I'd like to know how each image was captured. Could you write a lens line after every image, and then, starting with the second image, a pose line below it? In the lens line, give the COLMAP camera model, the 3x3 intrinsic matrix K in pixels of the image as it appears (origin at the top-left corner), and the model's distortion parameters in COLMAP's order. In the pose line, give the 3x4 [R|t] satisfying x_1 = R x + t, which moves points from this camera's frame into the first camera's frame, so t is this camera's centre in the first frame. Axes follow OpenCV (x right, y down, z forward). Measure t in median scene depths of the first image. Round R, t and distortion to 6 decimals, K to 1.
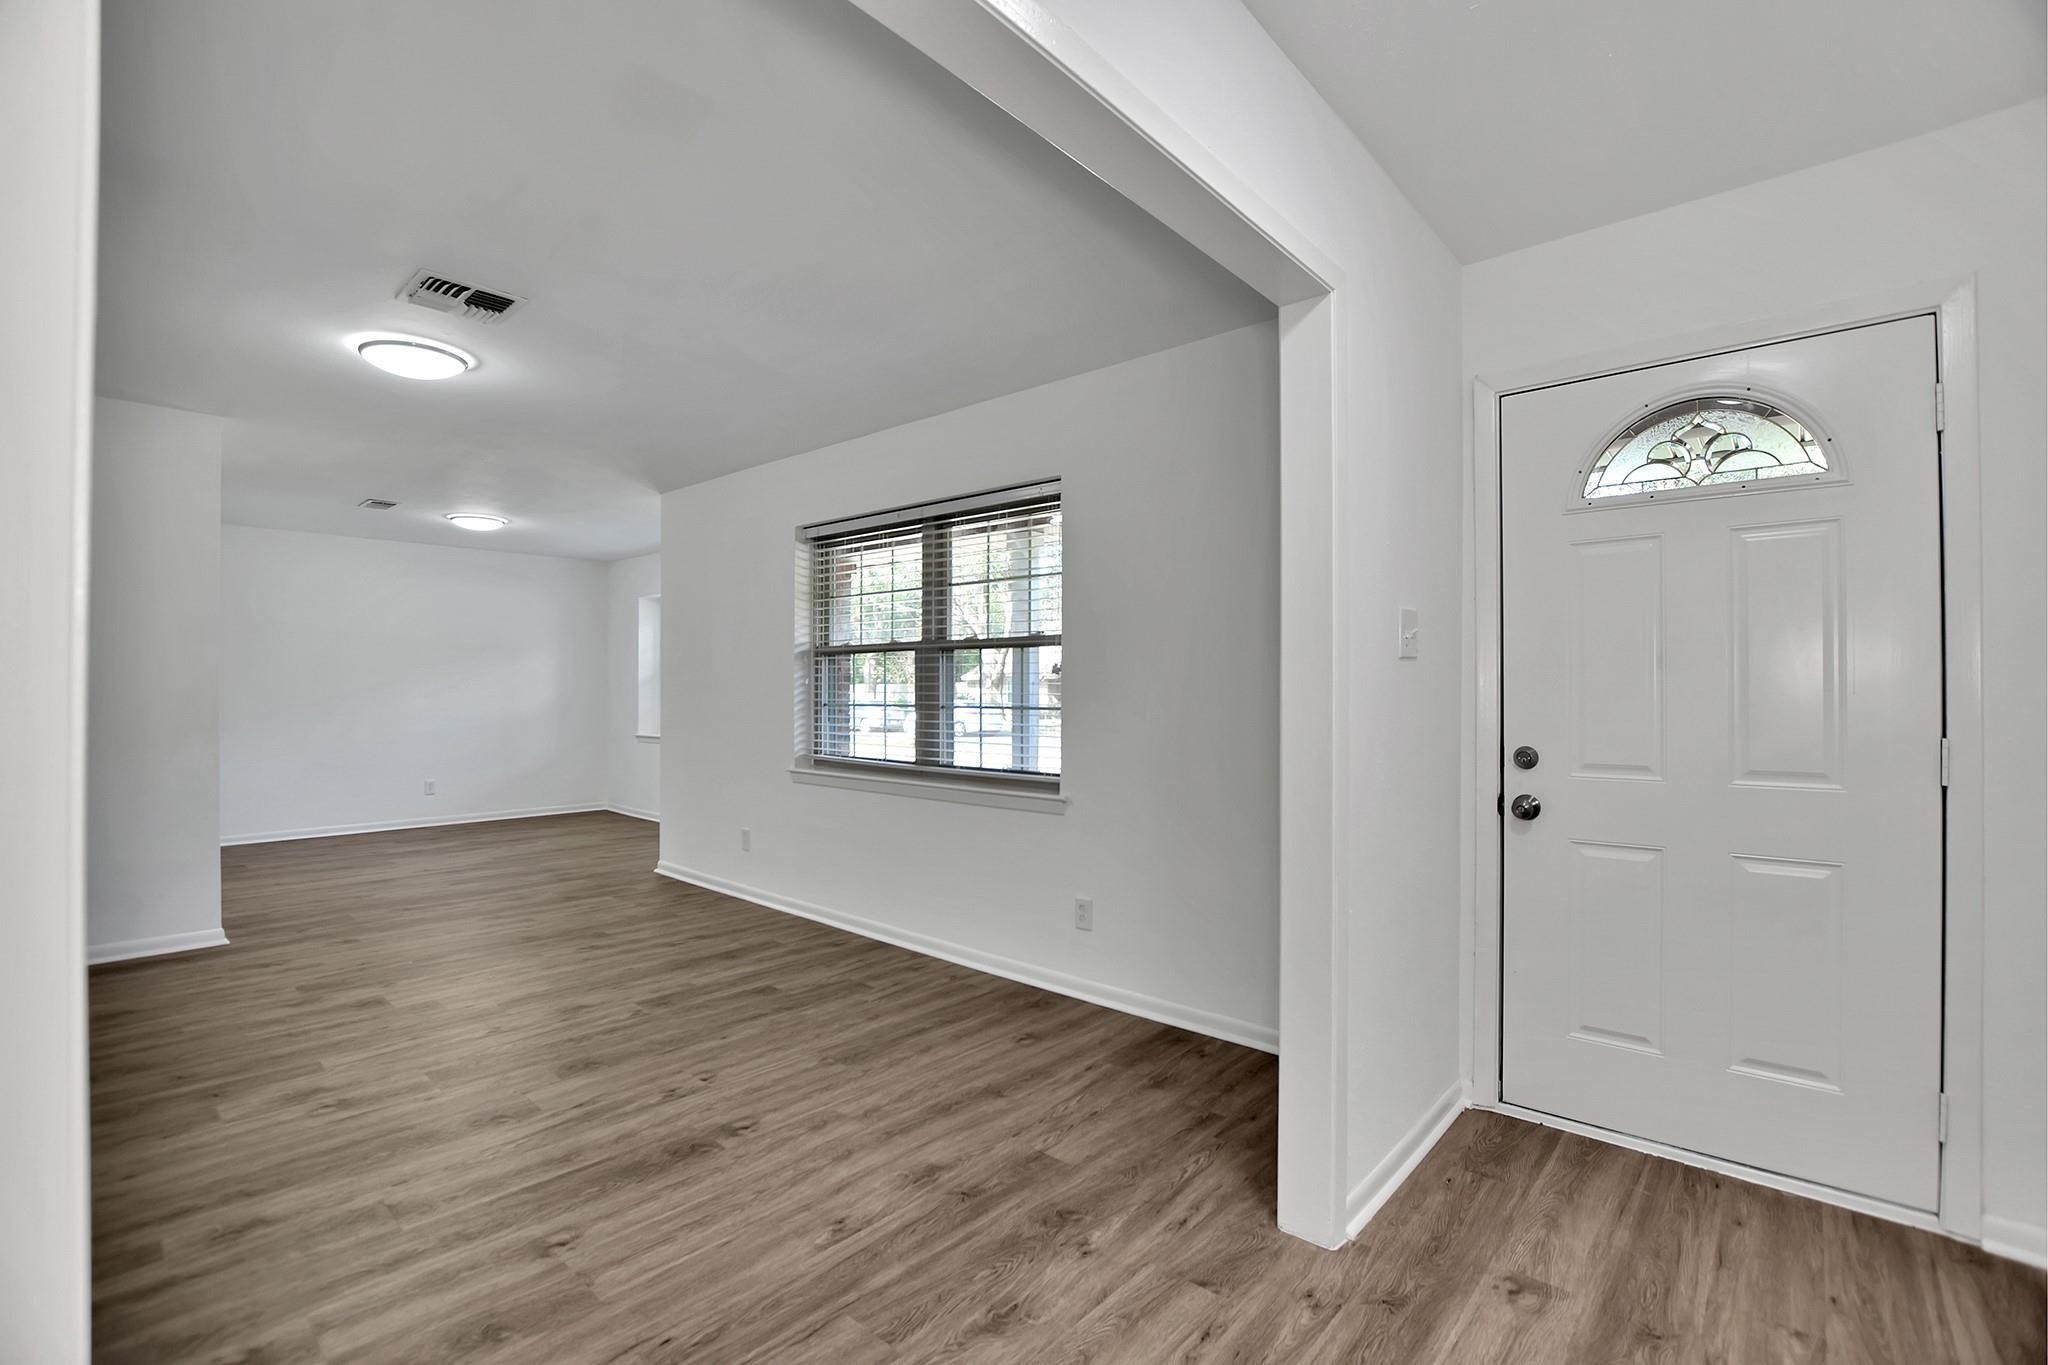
lens RADIAL K [[899.1, 0, 1026.8], [0, 899.1, 692.5], [0, 0, 1]] dist [-0.034152, 0.005120]
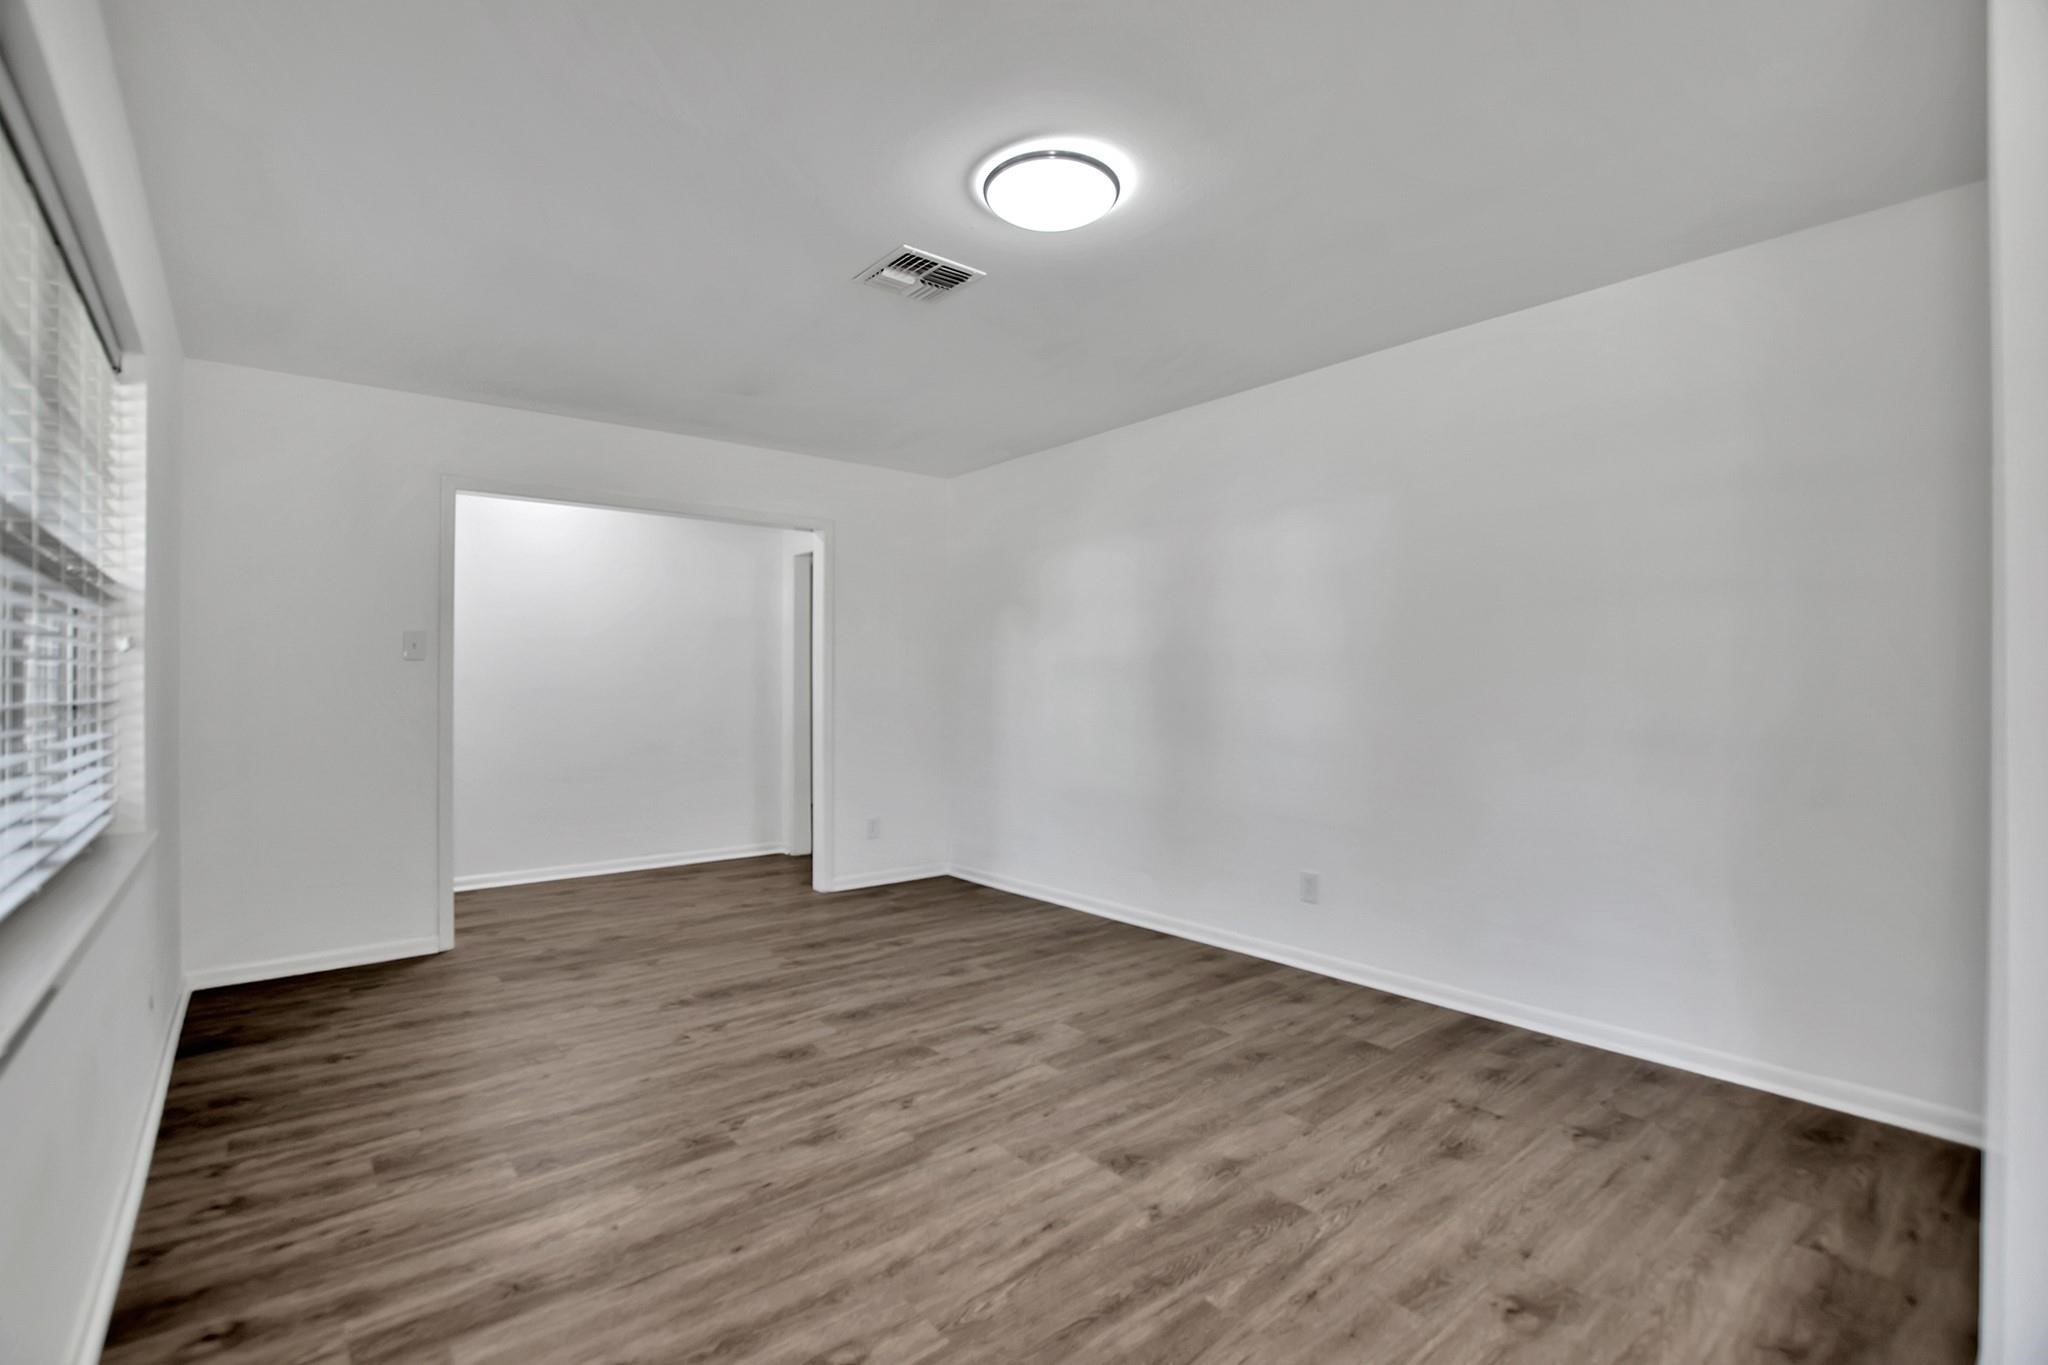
lens RADIAL K [[899.1, 0, 1026.8], [0, 899.1, 692.5], [0, 0, 1]] dist [-0.034152, 0.005120]
pose [[-0.989975, -0.006480, 0.141096, -0.851558], [-0.005111, 0.999936, 0.010060, -0.004486], [-0.141152, 0.009238, -0.989945, 1.851823]]
